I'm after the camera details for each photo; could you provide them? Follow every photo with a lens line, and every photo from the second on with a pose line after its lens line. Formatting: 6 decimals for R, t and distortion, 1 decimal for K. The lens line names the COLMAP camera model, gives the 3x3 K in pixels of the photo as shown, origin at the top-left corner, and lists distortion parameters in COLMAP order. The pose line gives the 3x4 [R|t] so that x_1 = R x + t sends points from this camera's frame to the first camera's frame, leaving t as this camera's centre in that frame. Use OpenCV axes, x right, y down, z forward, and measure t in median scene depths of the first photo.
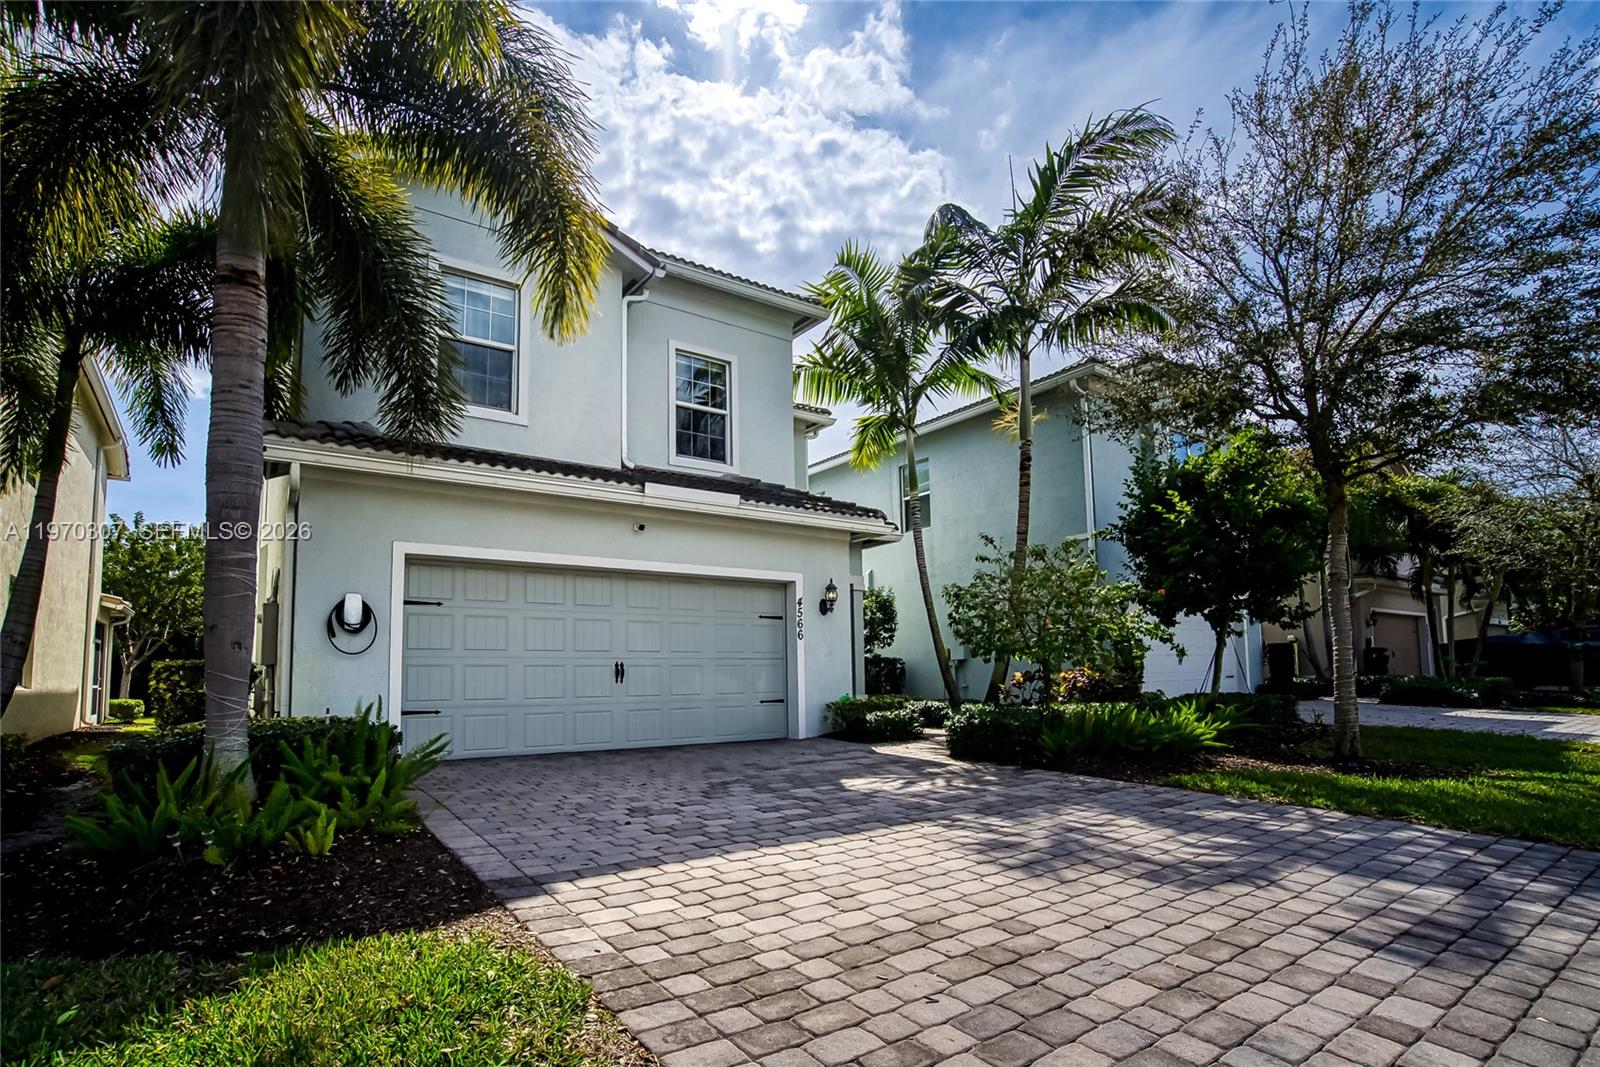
lens RADIAL K [[766.6, 0, 800.0], [0, 766.6, 533.5], [0, 0, 1]] dist [-0.039111, 0.000694]
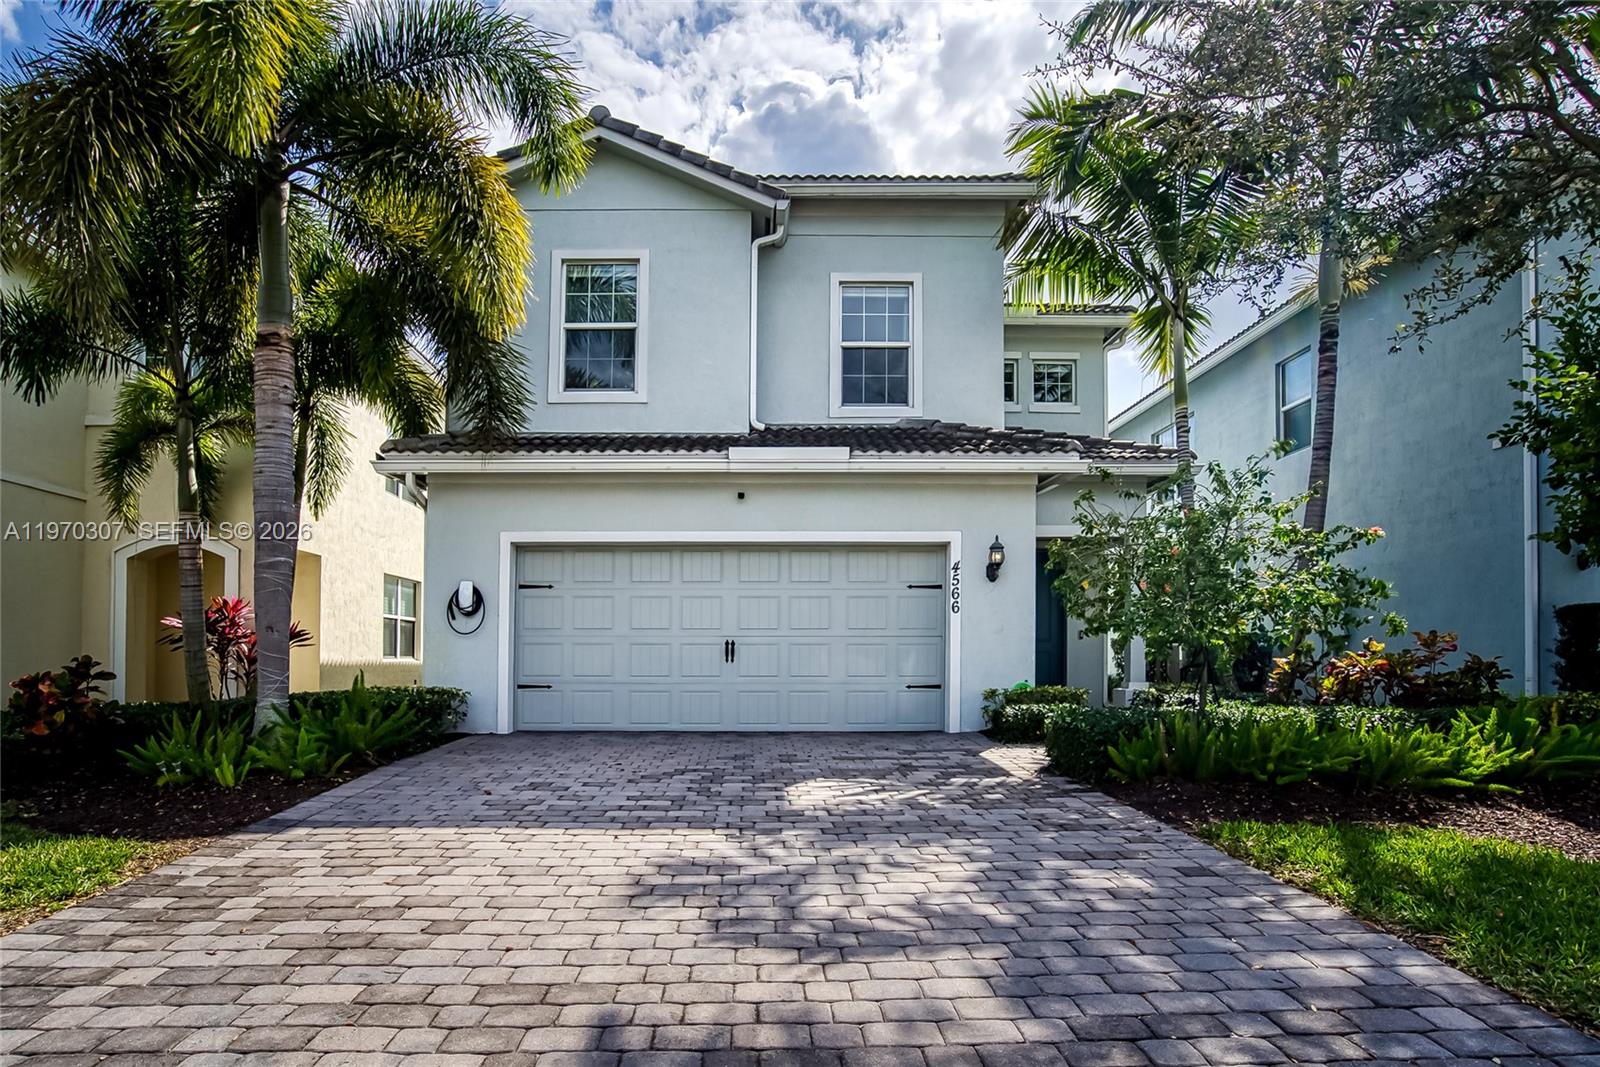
lens RADIAL K [[908.5, 0, 796.0], [0, 908.5, 541.8], [0, 0, 1]] dist [-0.042643, 0.002414]
pose [[0.820929, -0.056794, -0.568199, 0.453082], [0.092857, 0.995075, 0.034697, 0.015110], [0.563430, -0.081245, 0.822159, 0.127334]]
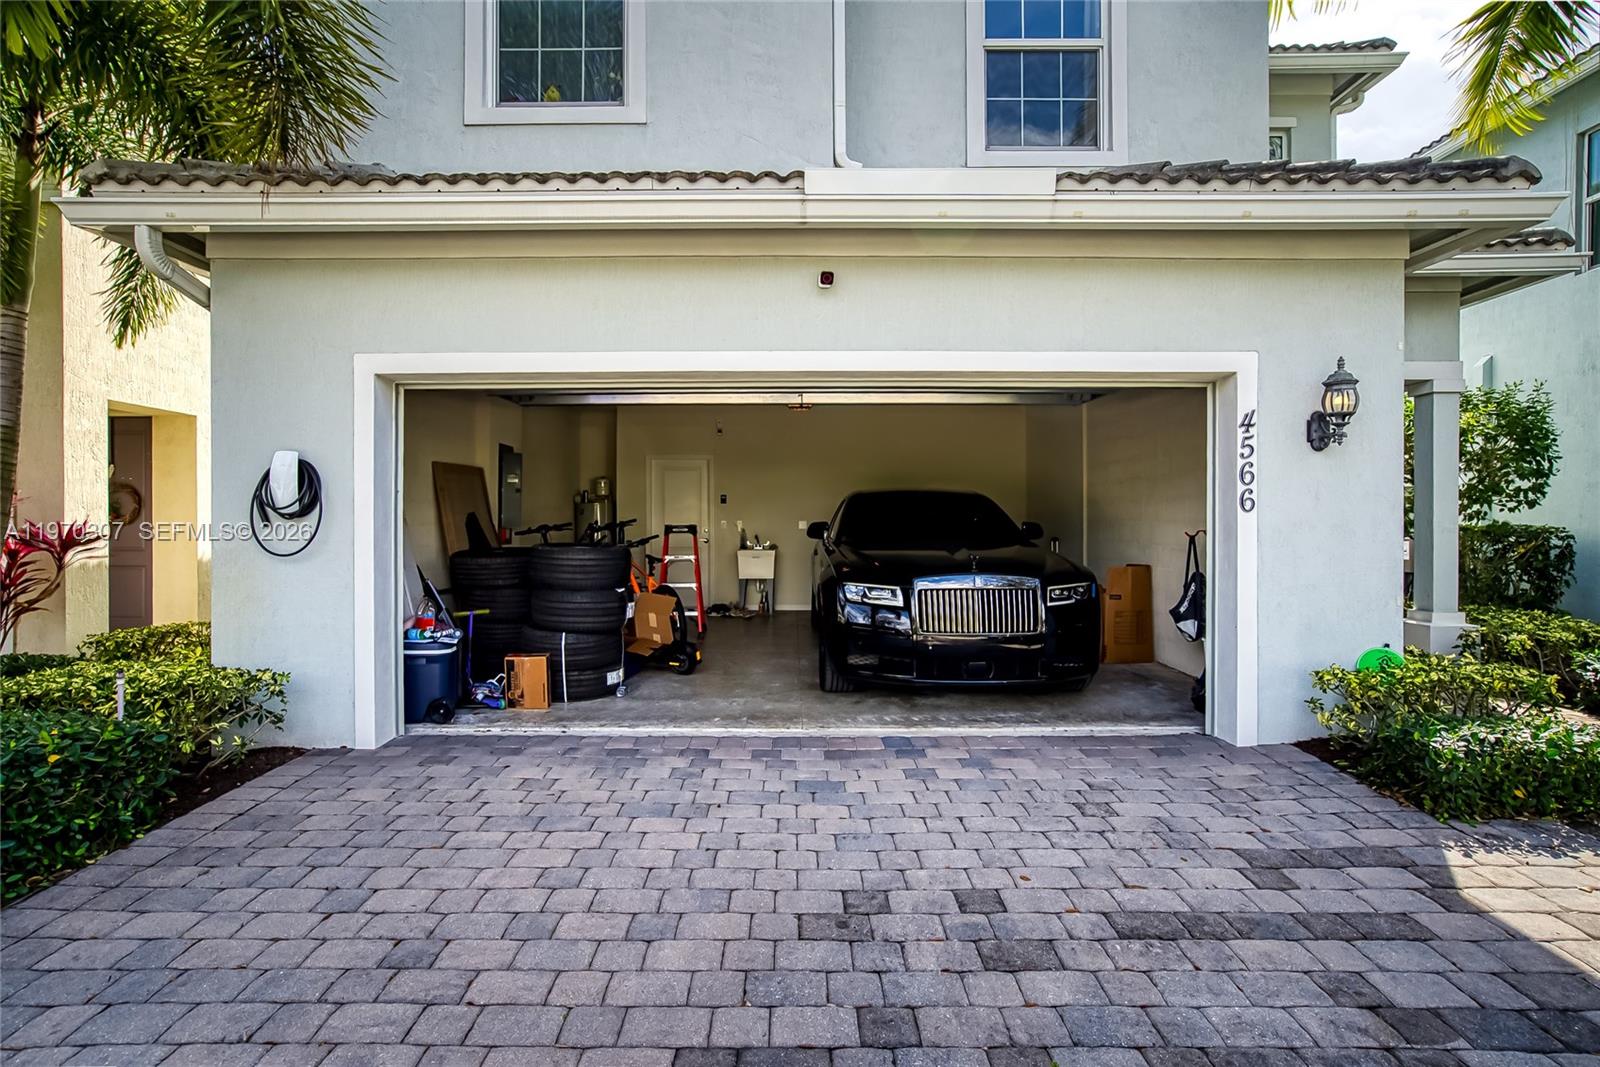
lens RADIAL K [[783.1, 0, 808.0], [0, 783.1, 510.5], [0, 0, 1]] dist [0.001007, 0.000466]
pose [[0.808744, 0.009738, -0.588080, 0.063864], [0.094478, 0.984728, 0.146236, 0.057680], [0.580523, -0.173828, 0.795472, 0.570727]]
